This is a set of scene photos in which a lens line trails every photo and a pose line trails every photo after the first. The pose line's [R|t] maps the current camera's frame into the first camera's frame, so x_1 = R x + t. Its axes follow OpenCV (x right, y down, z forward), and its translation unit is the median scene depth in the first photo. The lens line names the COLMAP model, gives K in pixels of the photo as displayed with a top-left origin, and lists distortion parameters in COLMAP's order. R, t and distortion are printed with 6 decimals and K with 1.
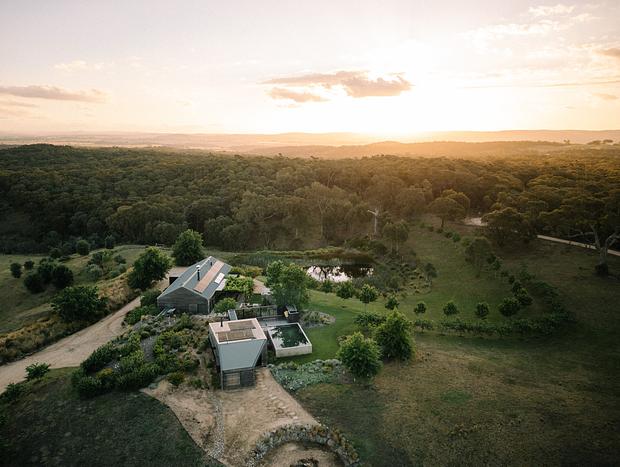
lens RADIAL K [[430.9, 0, 297.8], [0, 430.9, 231.5], [0, 0, 1]] dist [0.079048, -0.080013]
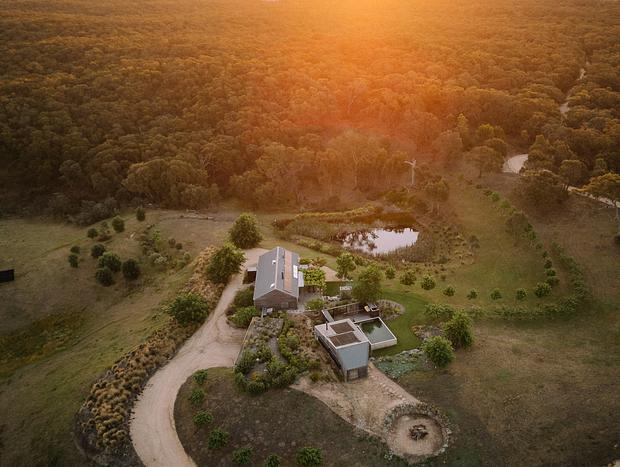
lens RADIAL K [[583.6, 0, 323.9], [0, 583.6, 214.9], [0, 0, 1]] dist [0.102723, -0.184902]
pose [[0.994432, -0.059148, 0.087214, -0.317240], [0.040351, 0.978271, 0.203364, -0.472807], [-0.097347, -0.198712, 0.975211, -0.638178]]
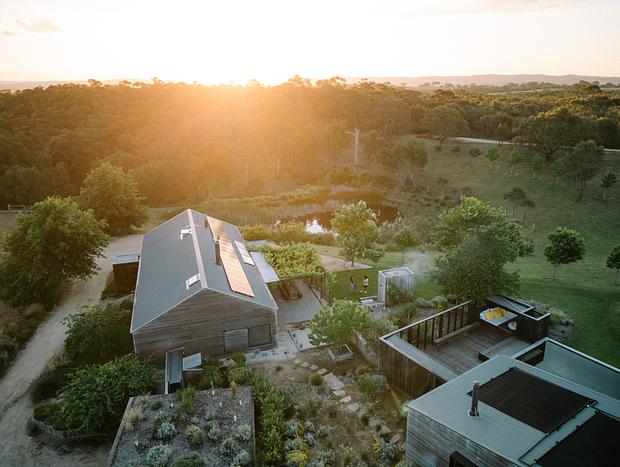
lens RADIAL K [[430.9, 0, 297.8], [0, 430.9, 231.5], [0, 0, 1]] dist [0.079048, -0.080013]
pose [[0.940607, -0.116207, 0.318989, -0.367795], [0.080858, 0.989237, 0.121950, 0.050288], [-0.329727, -0.088915, 0.939880, 0.775073]]
